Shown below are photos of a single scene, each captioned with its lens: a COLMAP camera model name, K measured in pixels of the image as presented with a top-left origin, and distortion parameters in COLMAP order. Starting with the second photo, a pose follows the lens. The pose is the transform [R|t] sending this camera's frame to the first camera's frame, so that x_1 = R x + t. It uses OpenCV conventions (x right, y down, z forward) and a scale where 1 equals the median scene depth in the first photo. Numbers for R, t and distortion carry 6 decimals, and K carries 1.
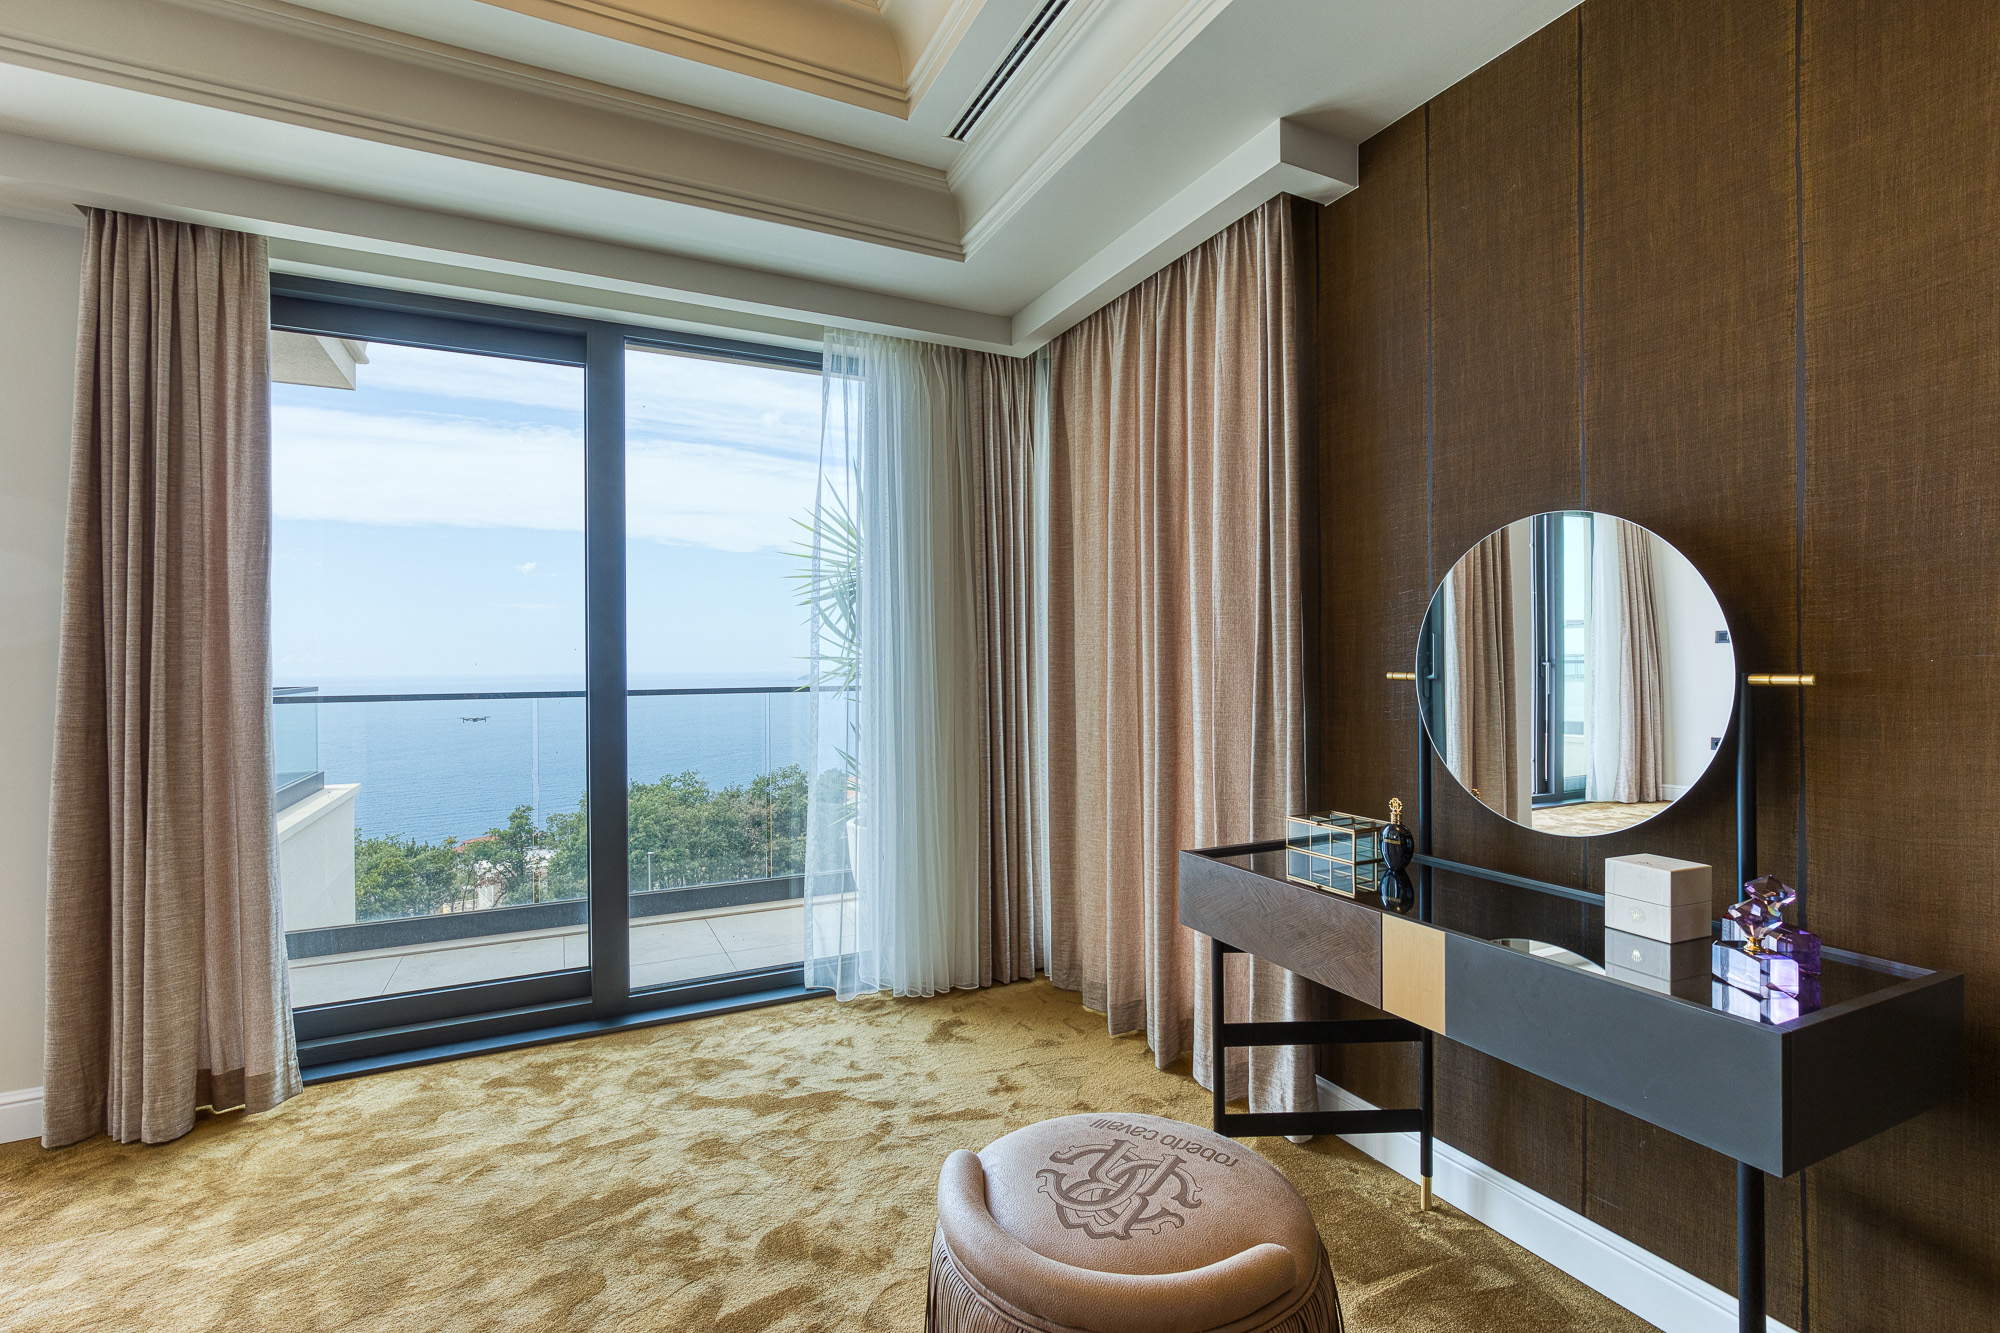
lens RADIAL K [[919.8, 0, 1041.6], [0, 919.8, 659.0], [0, 0, 1]] dist [-0.003506, 0.001387]
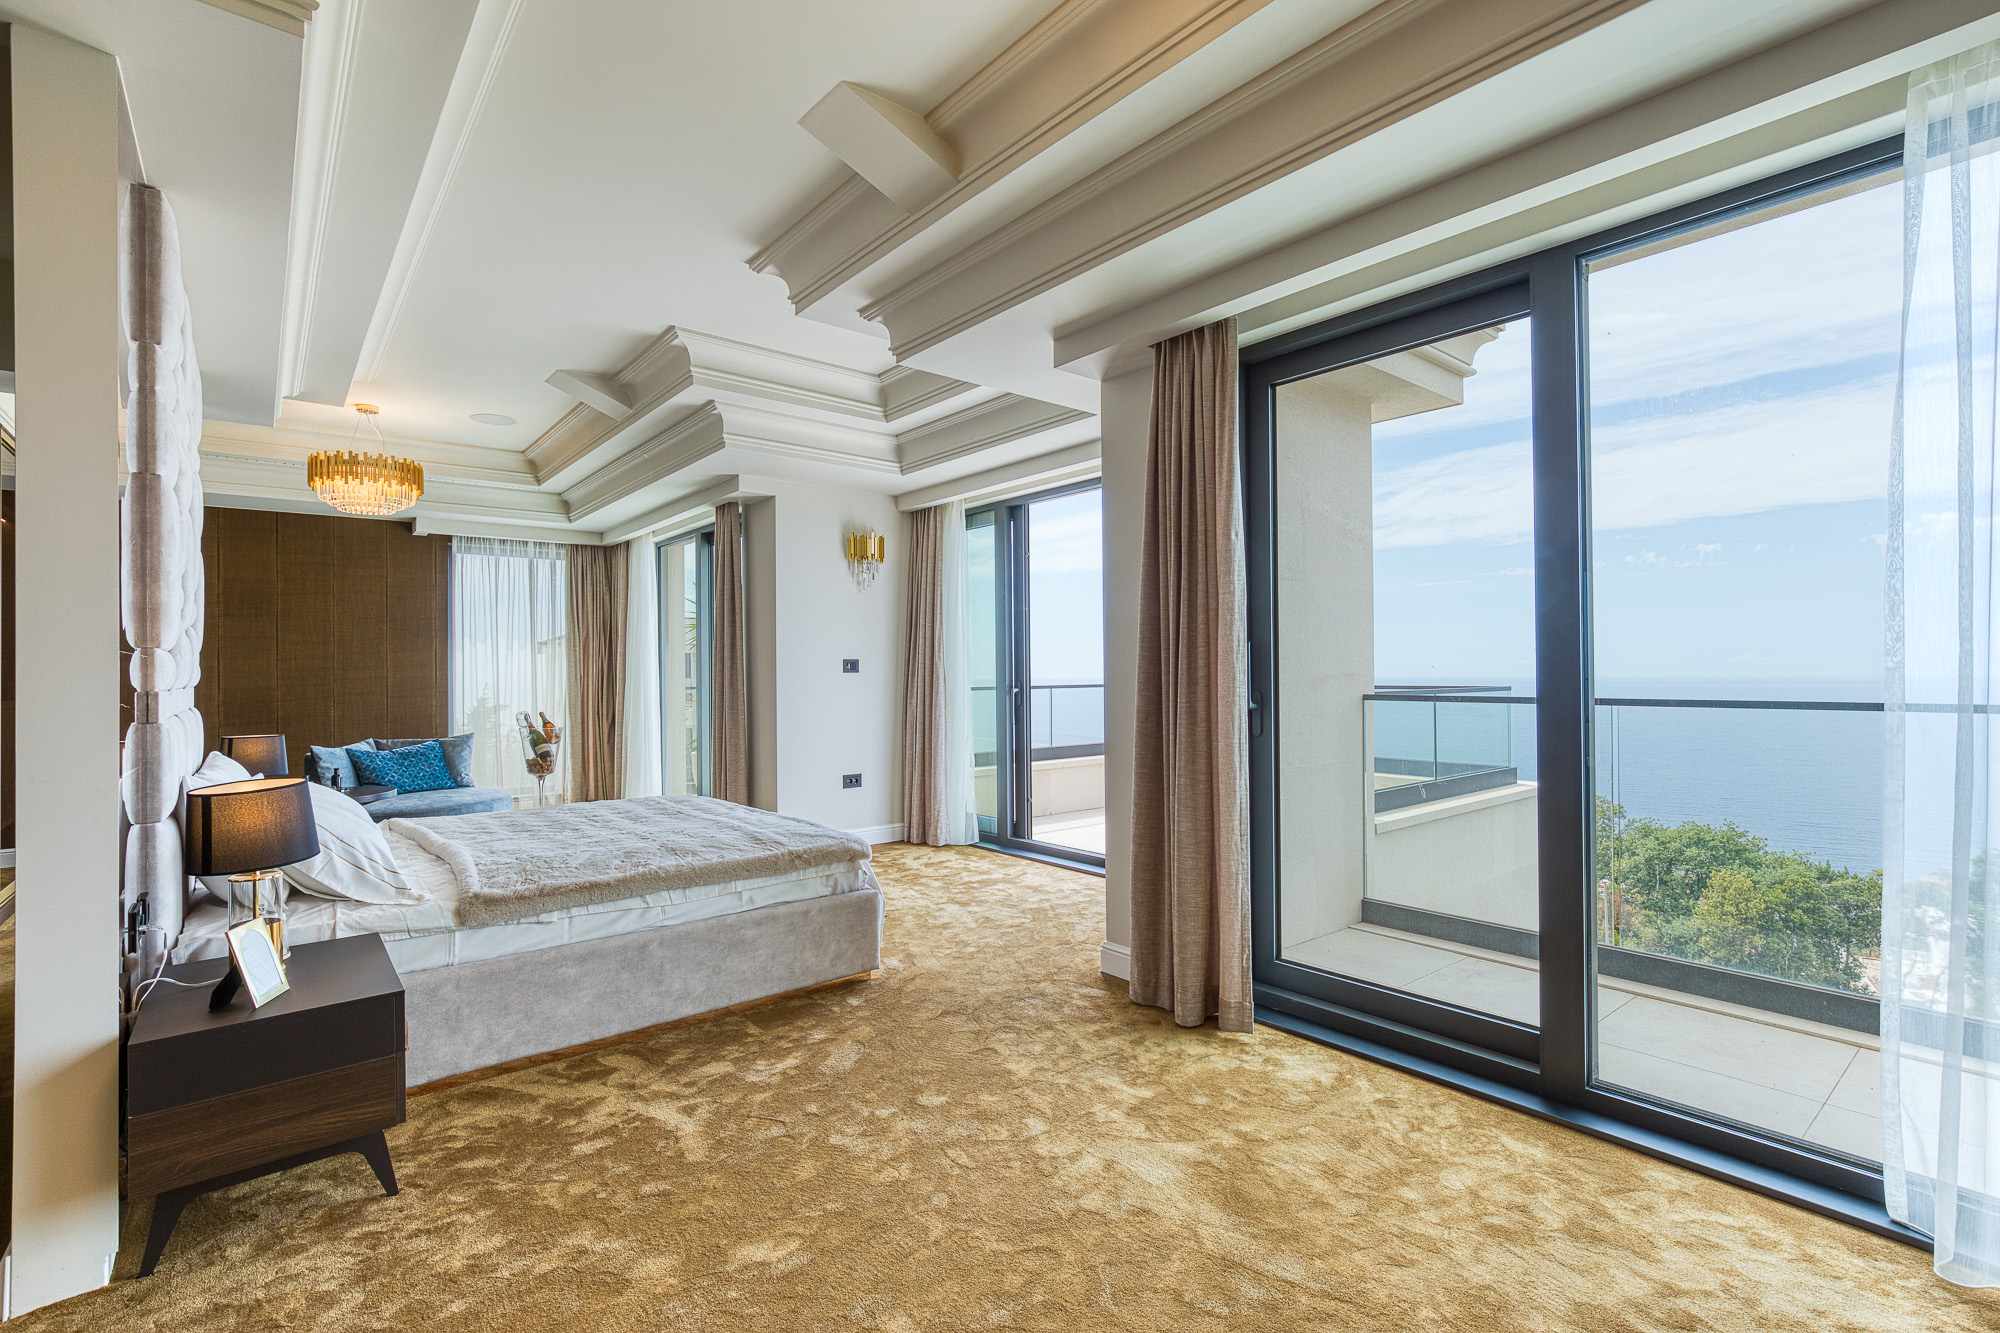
lens RADIAL K [[919.8, 0, 997.3], [0, 919.8, 647.1], [0, 0, 1]] dist [-0.003506, 0.001387]
pose [[0.208578, -0.017366, -0.977852, 0.233528], [0.004253, 0.999849, -0.016849, 0.000914], [0.977997, -0.000644, 0.208620, 0.359821]]
